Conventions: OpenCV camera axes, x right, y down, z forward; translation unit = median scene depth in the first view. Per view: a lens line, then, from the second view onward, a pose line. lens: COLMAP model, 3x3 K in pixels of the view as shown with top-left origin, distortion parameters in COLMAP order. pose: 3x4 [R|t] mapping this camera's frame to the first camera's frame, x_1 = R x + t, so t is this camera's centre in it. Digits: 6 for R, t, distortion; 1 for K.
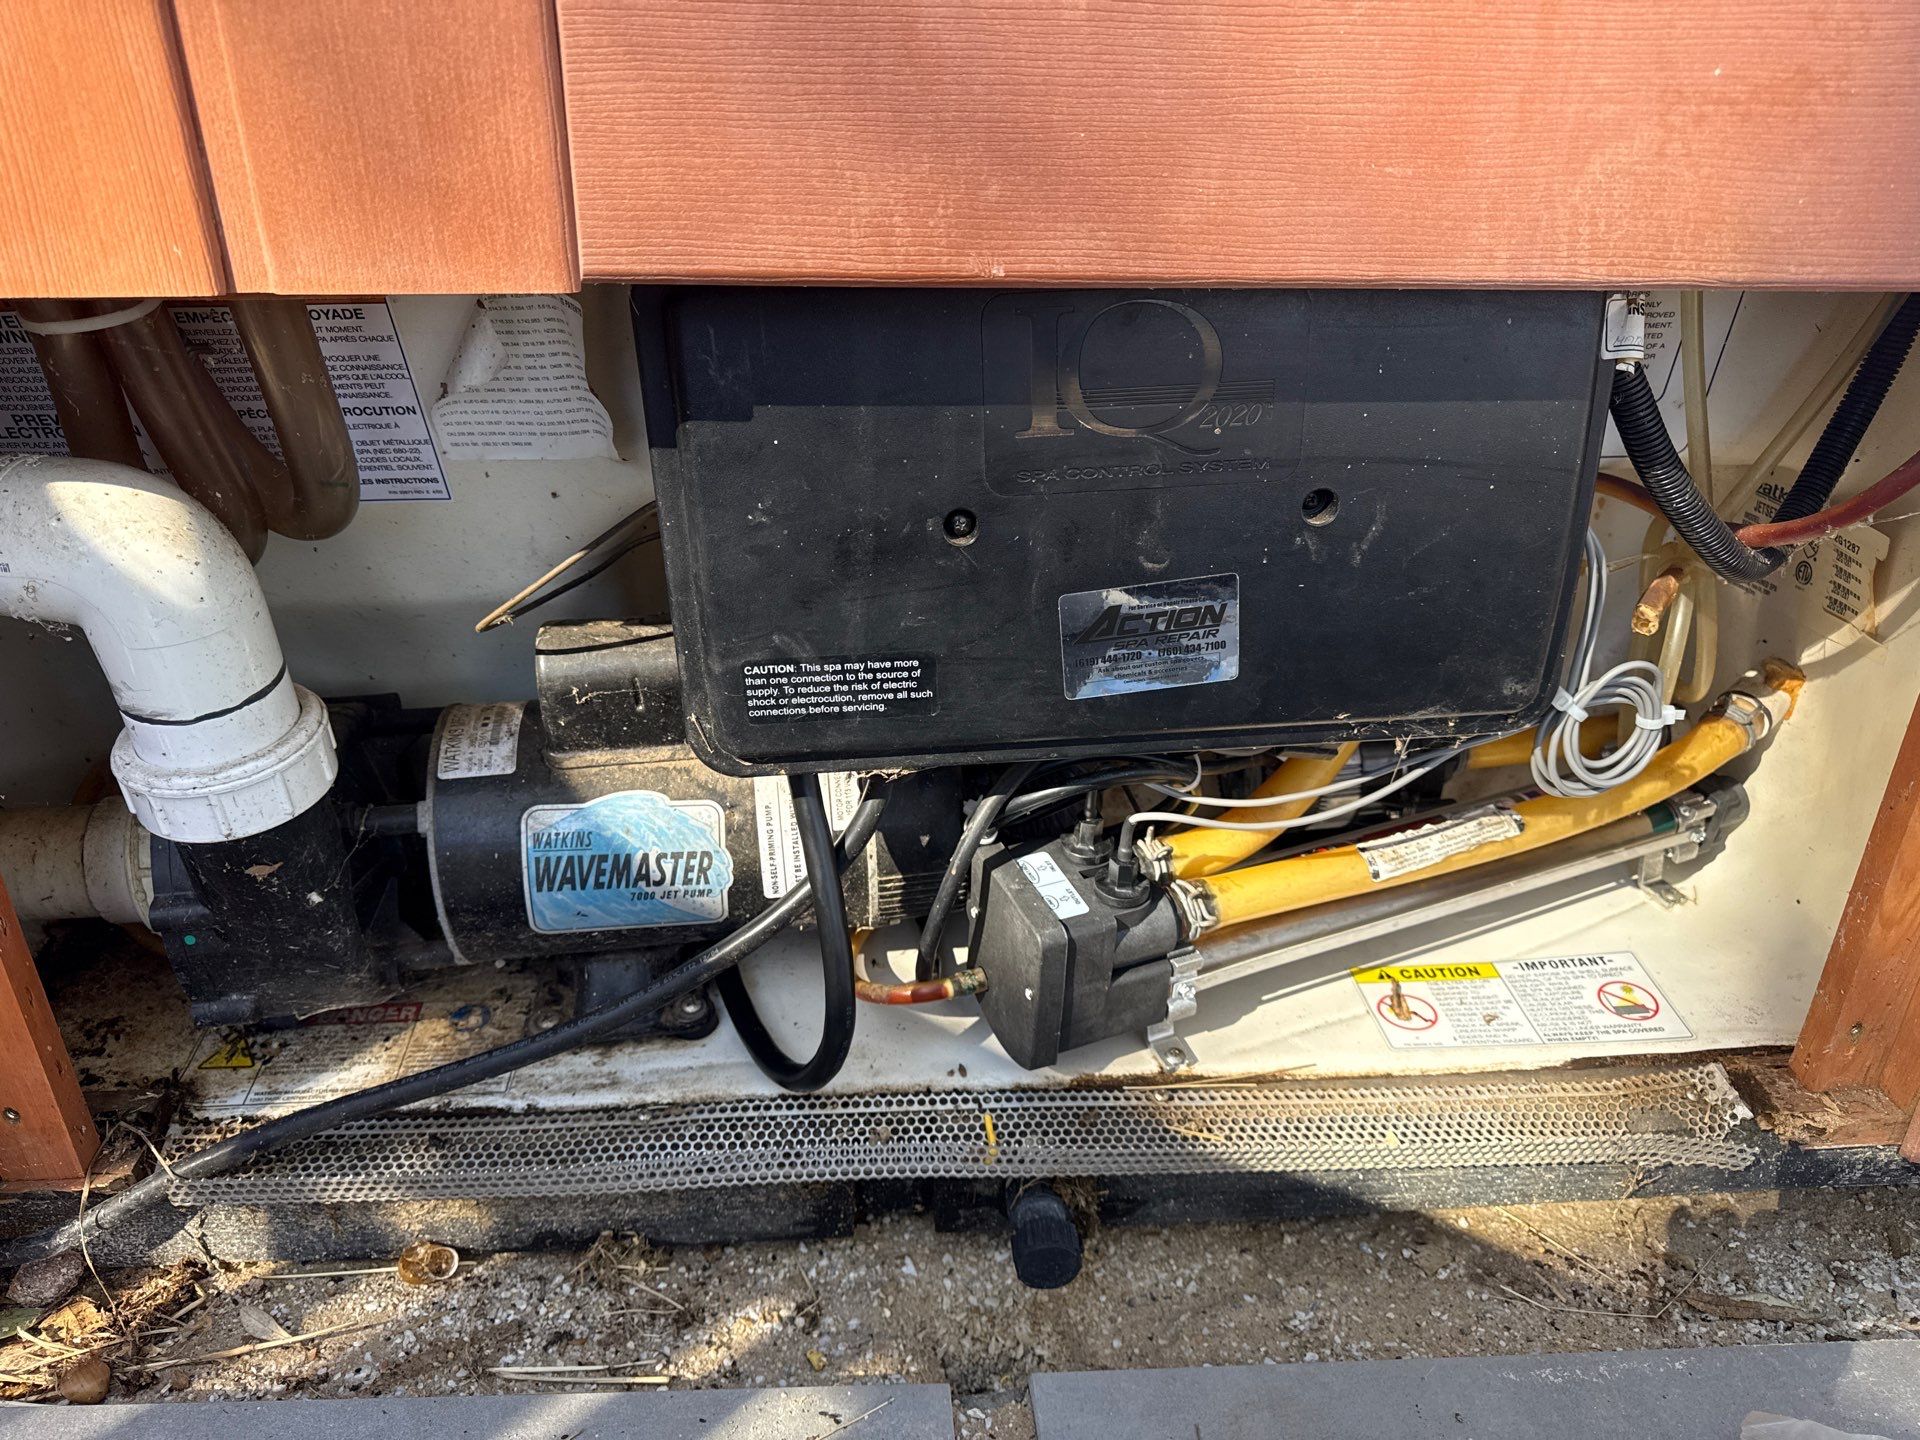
lens RADIAL K [[1277.5, 0, 971.8], [0, 1277.5, 730.6], [0, 0, 1]] dist [-0.021001, -0.004153]
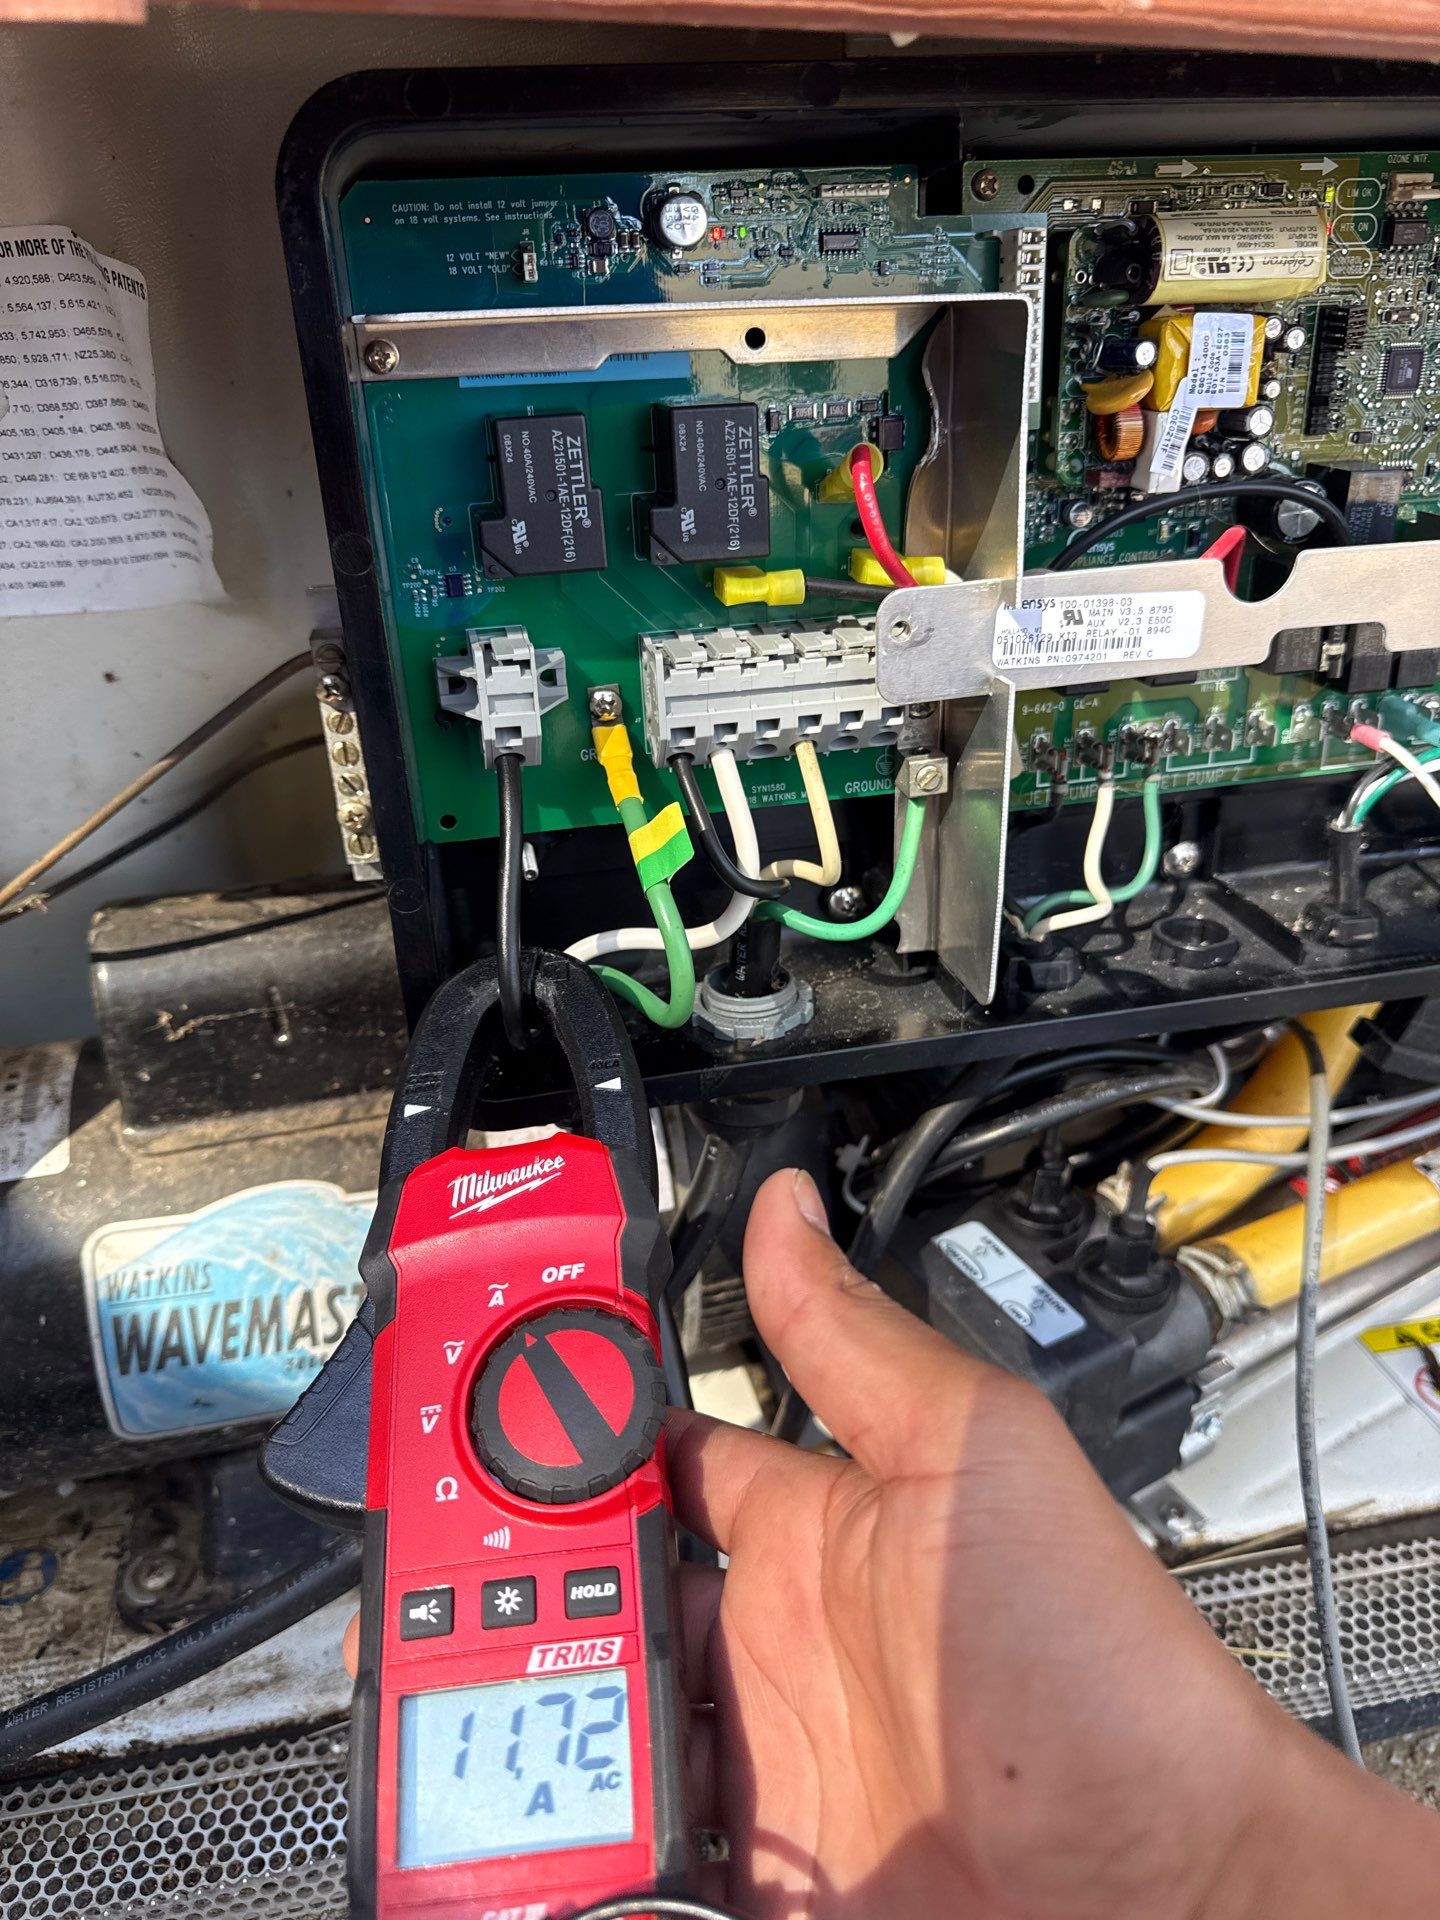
lens RADIAL K [[1256.2, 0, 709.3], [0, 1256.2, 968.2], [0, 0, 1]] dist [-0.060283, 0.011301]
pose [[0.991165, -0.069638, 0.112886, -0.130240], [0.074573, 0.996409, -0.040090, -0.012853], [-0.109689, 0.048154, 0.992799, 0.417749]]
